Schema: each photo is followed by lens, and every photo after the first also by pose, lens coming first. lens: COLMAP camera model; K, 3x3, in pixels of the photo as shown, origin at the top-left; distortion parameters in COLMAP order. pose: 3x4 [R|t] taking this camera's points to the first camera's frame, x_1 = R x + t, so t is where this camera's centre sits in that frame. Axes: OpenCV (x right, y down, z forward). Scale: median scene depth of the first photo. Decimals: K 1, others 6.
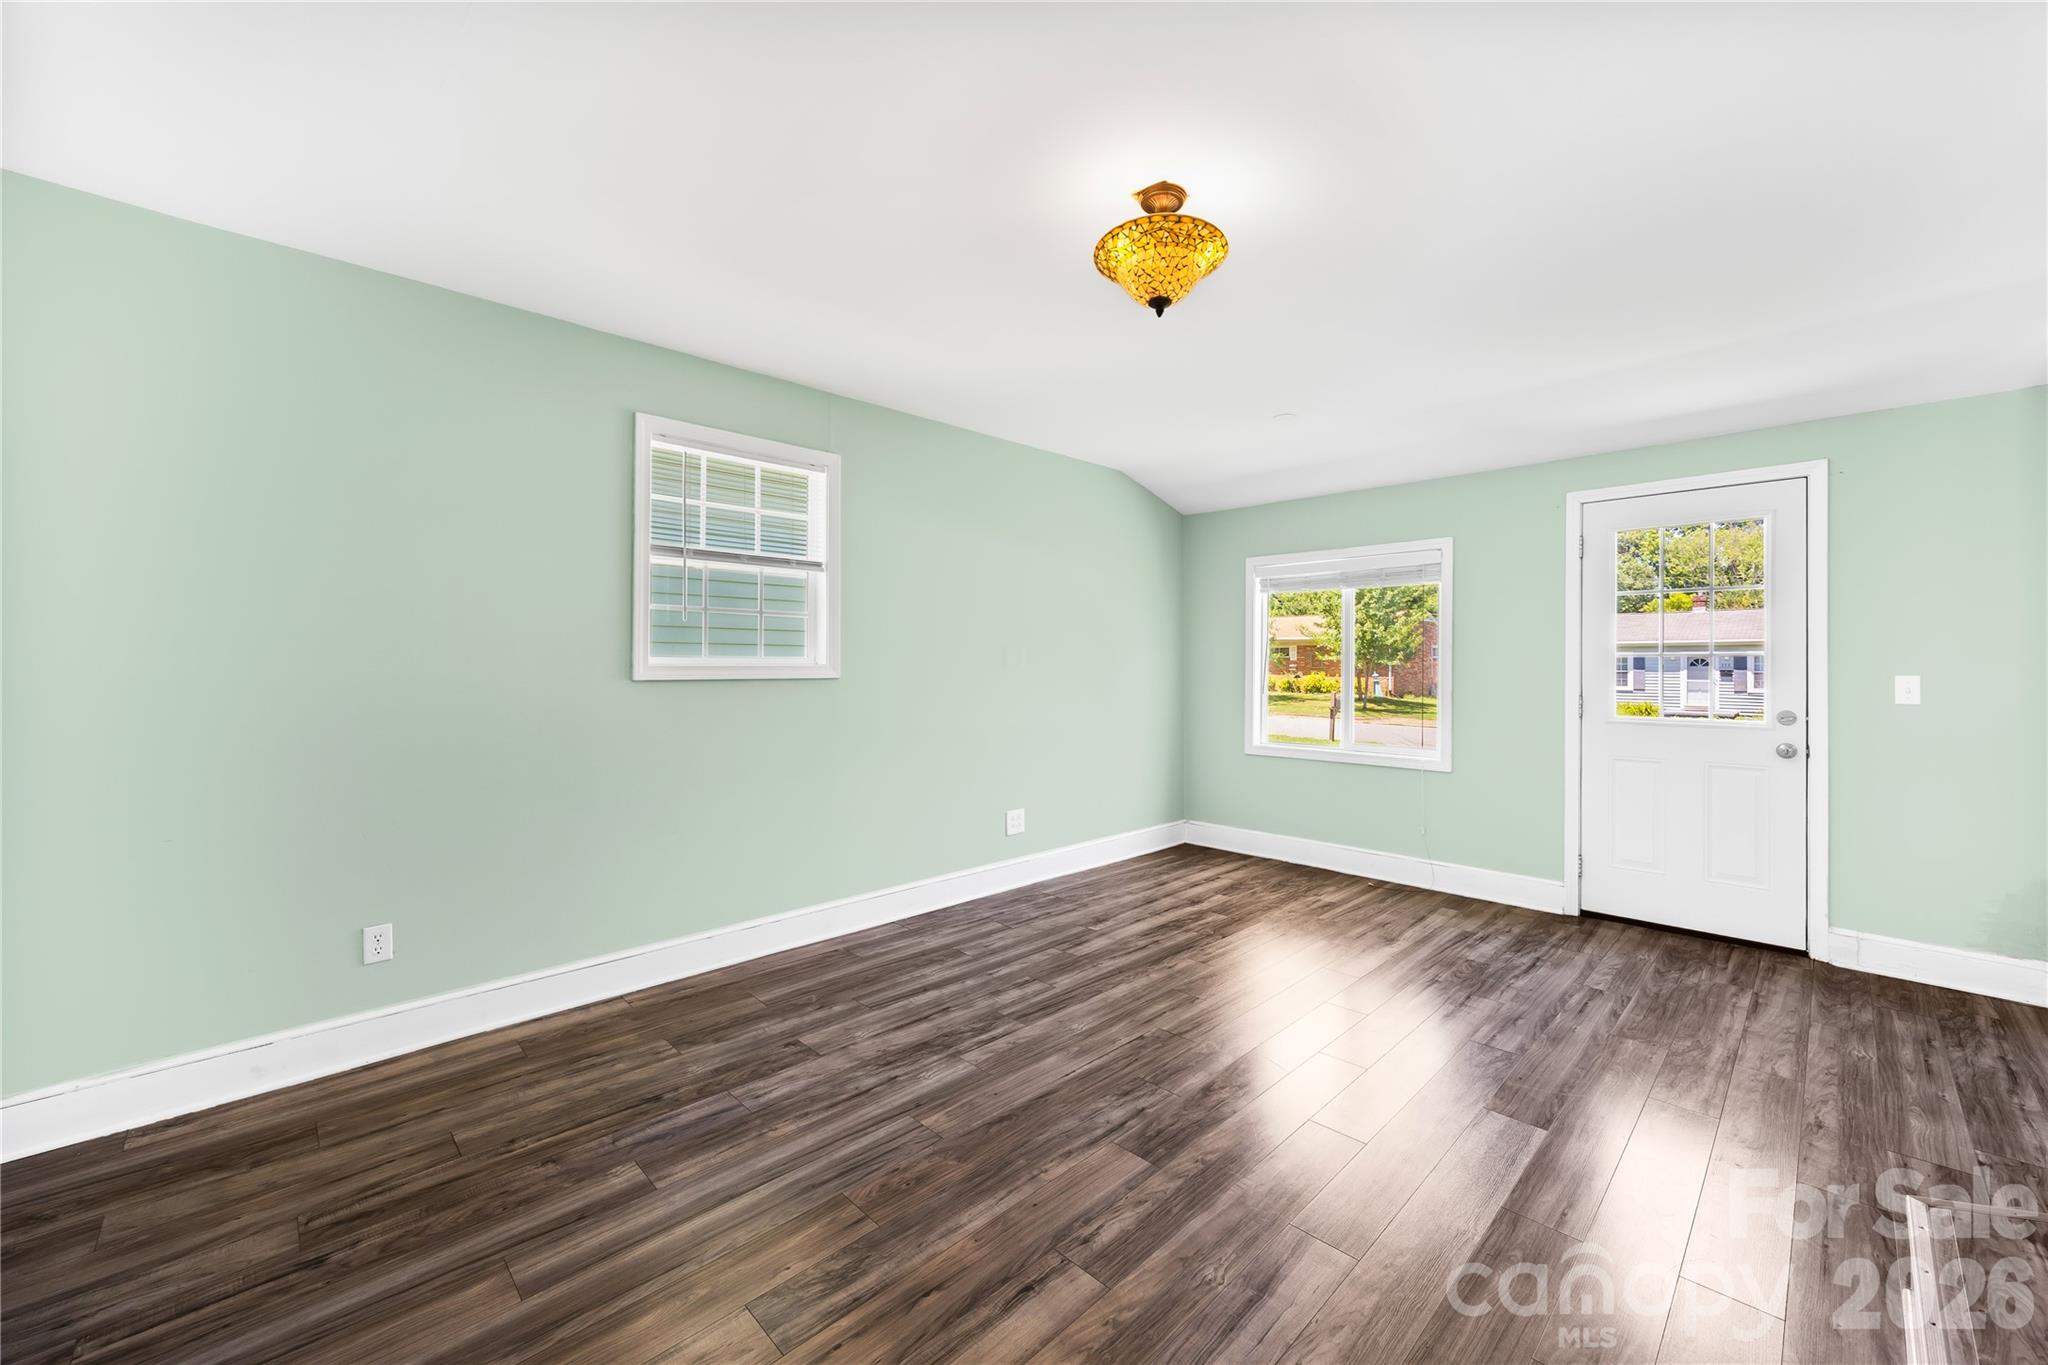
lens RADIAL K [[797.2, 0, 1045.9], [0, 797.2, 647.8], [0, 0, 1]] dist [-0.002232, 0.000126]
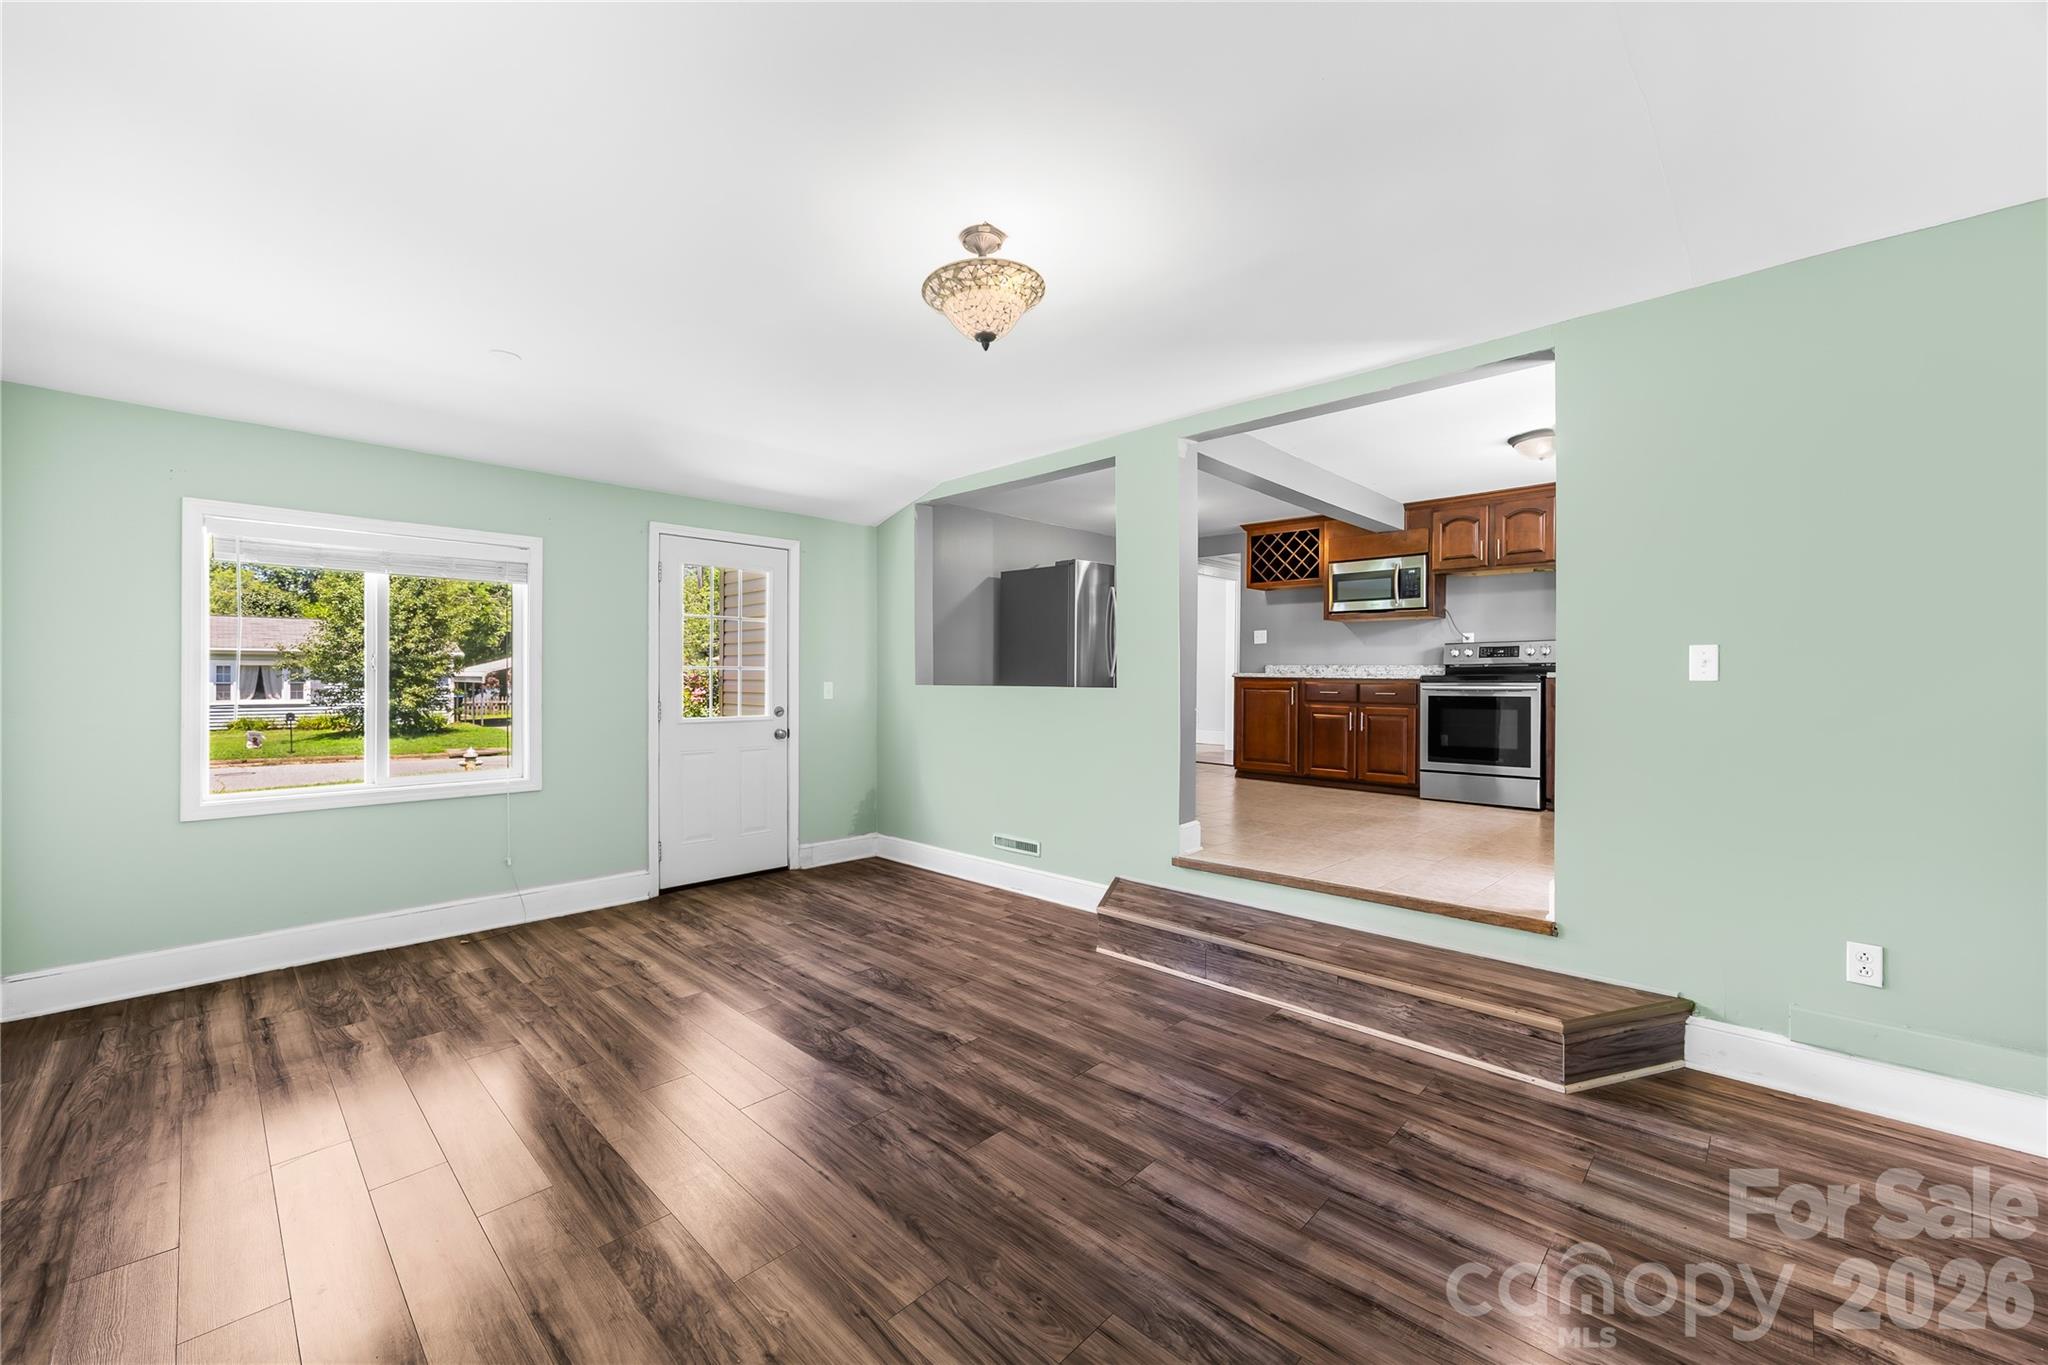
lens RADIAL K [[803.6, 0, 1016.2], [0, 803.6, 667.6], [0, 0, 1]] dist [-0.003081, 0.000316]
pose [[-0.014621, 0.012679, 0.999813, -0.633983], [-0.021685, 0.999680, -0.012994, 0.016868], [-0.999658, -0.021871, -0.014342, 0.654264]]
